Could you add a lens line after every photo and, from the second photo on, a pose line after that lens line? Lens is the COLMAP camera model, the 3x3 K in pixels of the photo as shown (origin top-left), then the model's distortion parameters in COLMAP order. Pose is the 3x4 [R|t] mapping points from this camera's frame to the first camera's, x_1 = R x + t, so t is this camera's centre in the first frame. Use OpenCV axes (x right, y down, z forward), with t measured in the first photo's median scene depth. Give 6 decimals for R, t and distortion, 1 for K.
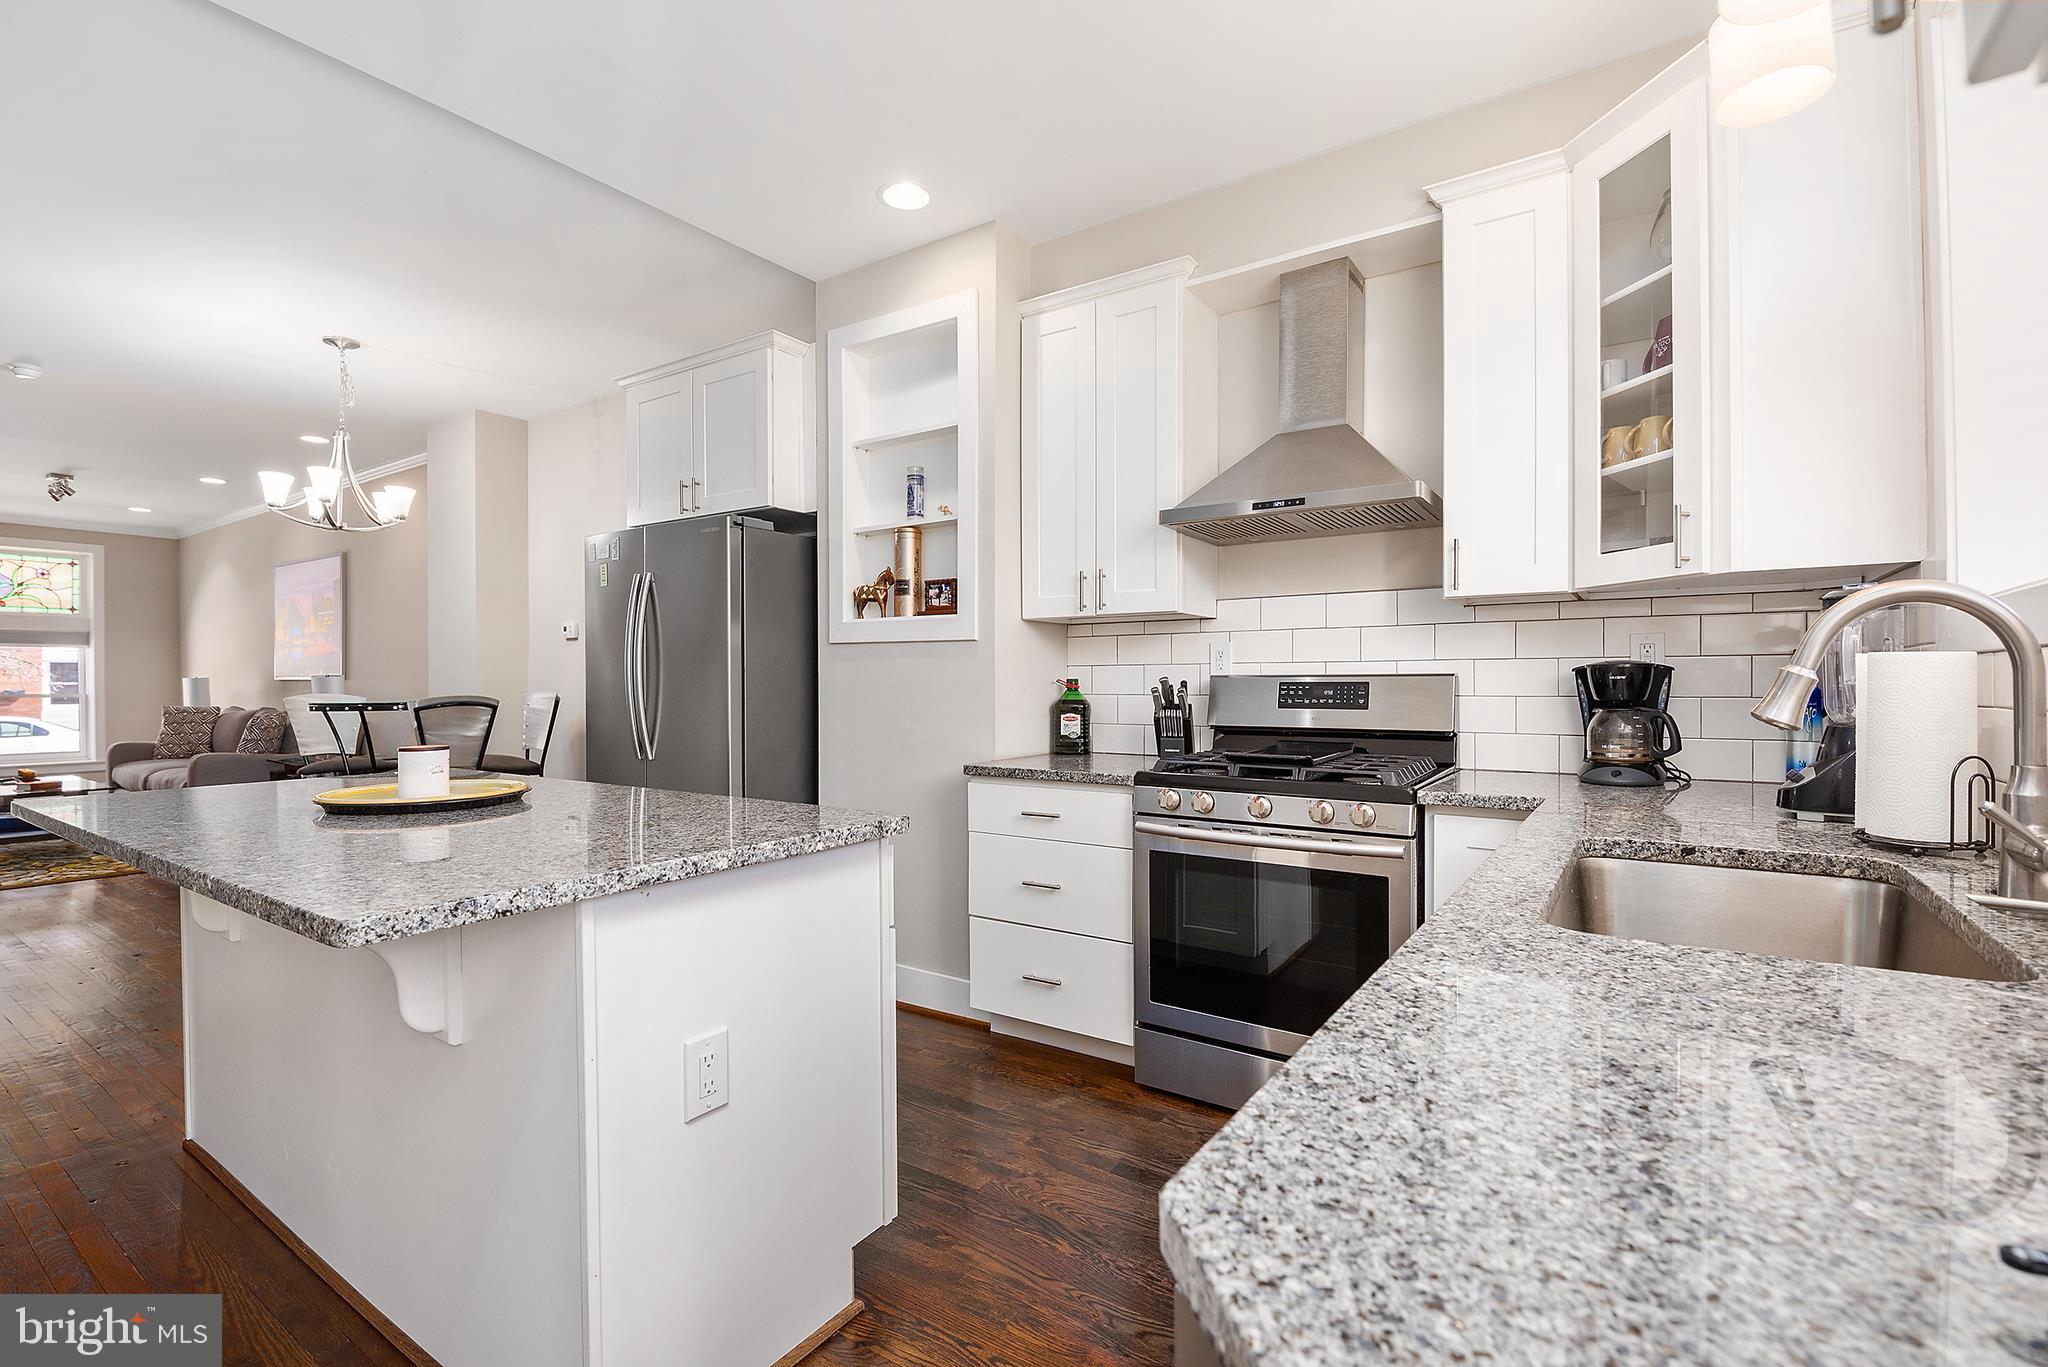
lens RADIAL K [[934.3, 0, 1018.7], [0, 934.3, 685.1], [0, 0, 1]] dist [-0.012386, -0.000232]
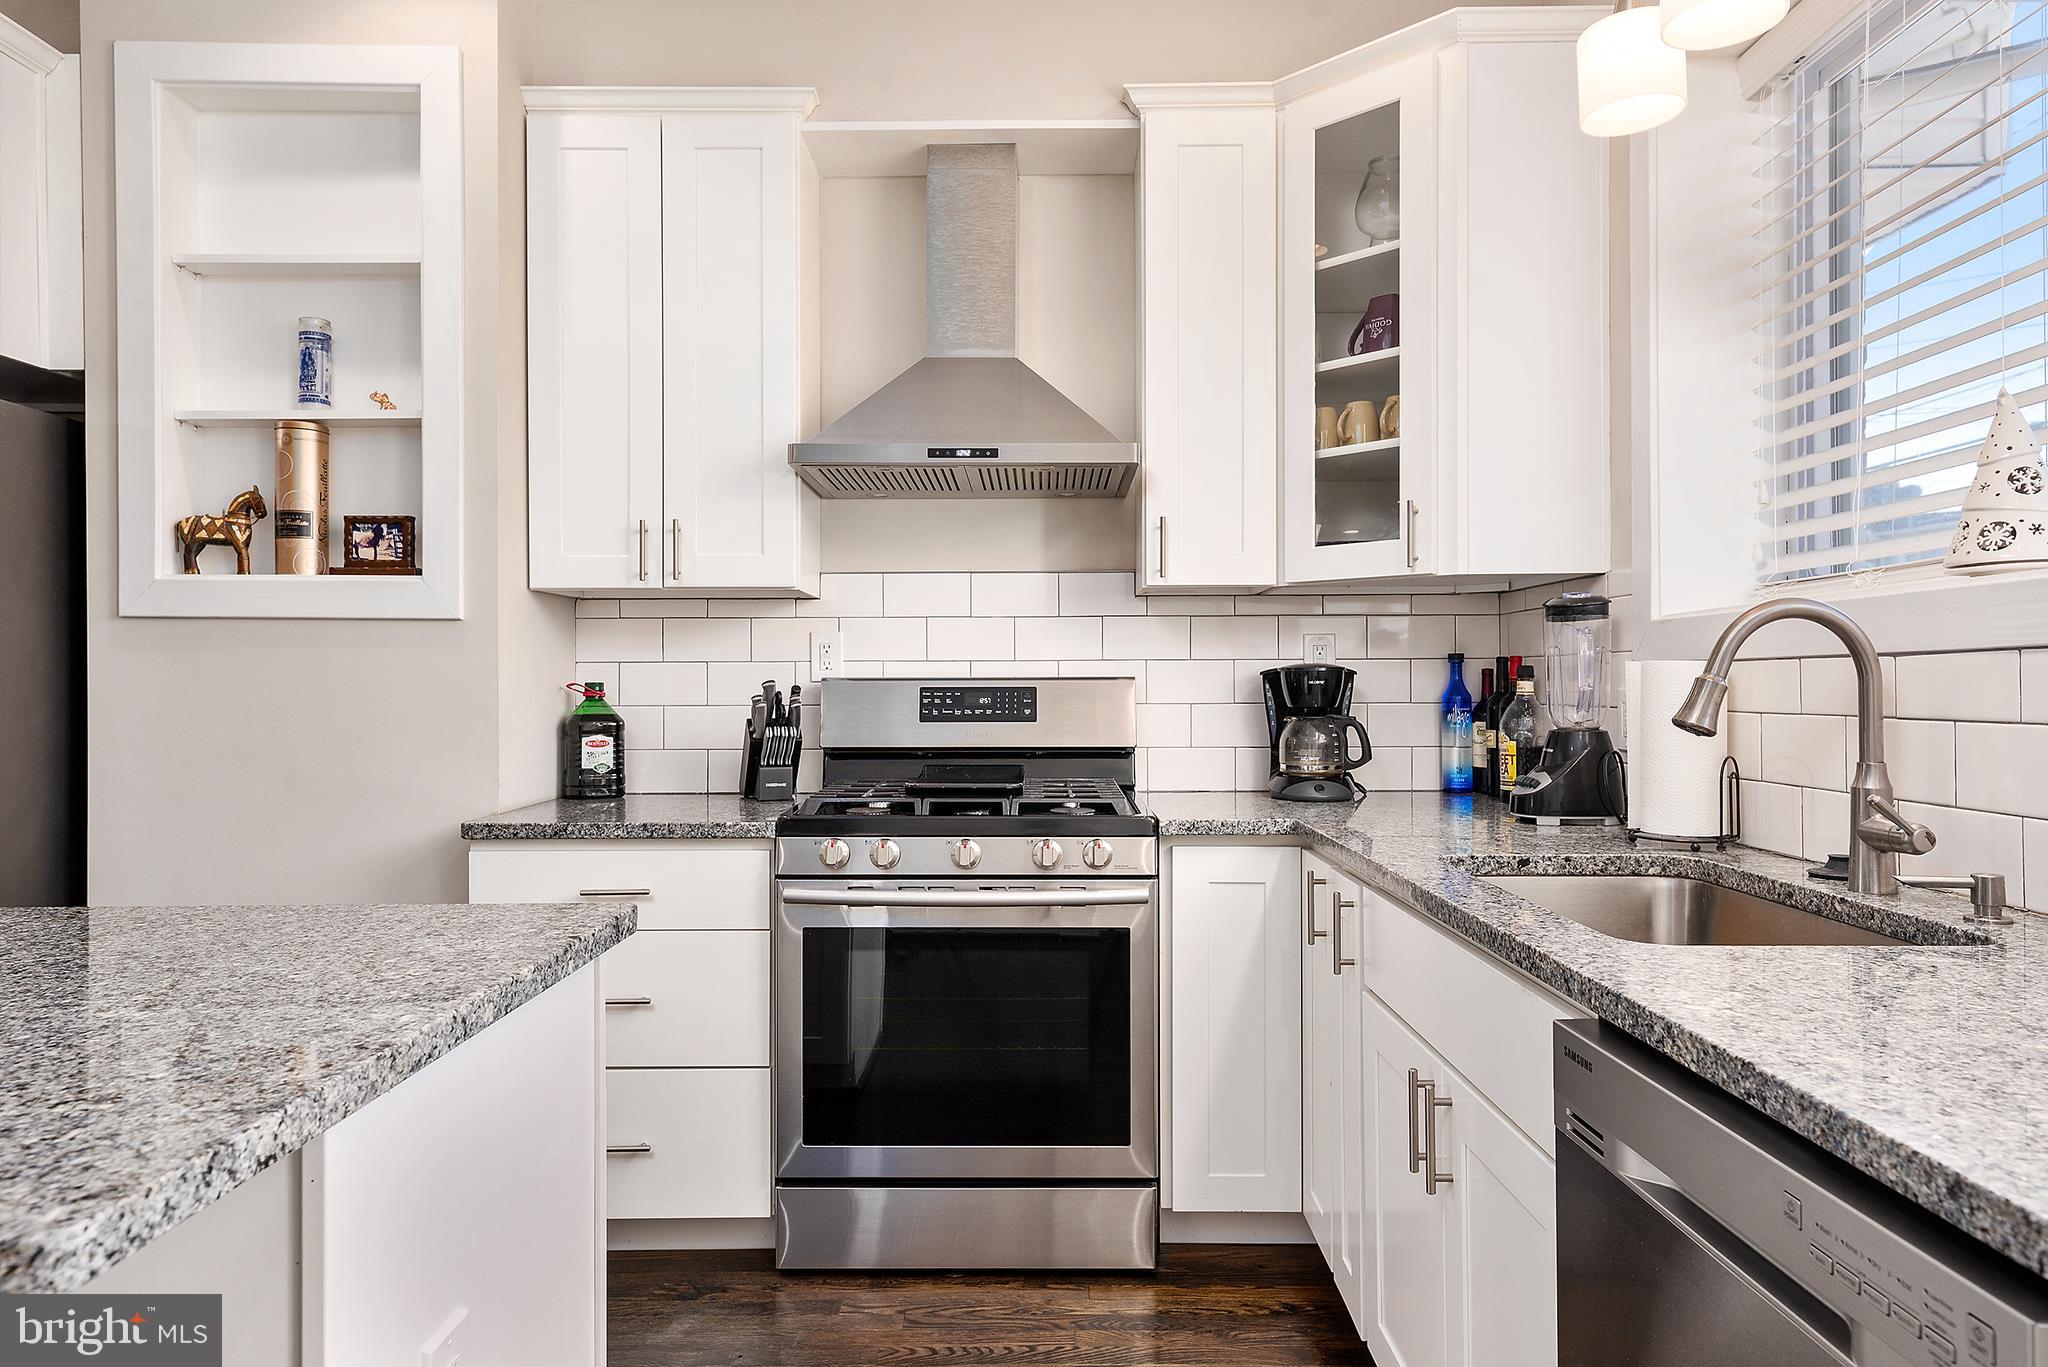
lens RADIAL K [[1323.9, 0, 1024.4], [0, 1323.9, 674.5], [0, 0, 1]] dist [0.016952, -0.002449]
pose [[0.825708, 0.003991, 0.564084, -0.276771], [0.001870, 0.999950, -0.009813, -0.003026], [-0.564095, 0.009158, 0.825659, 0.081399]]
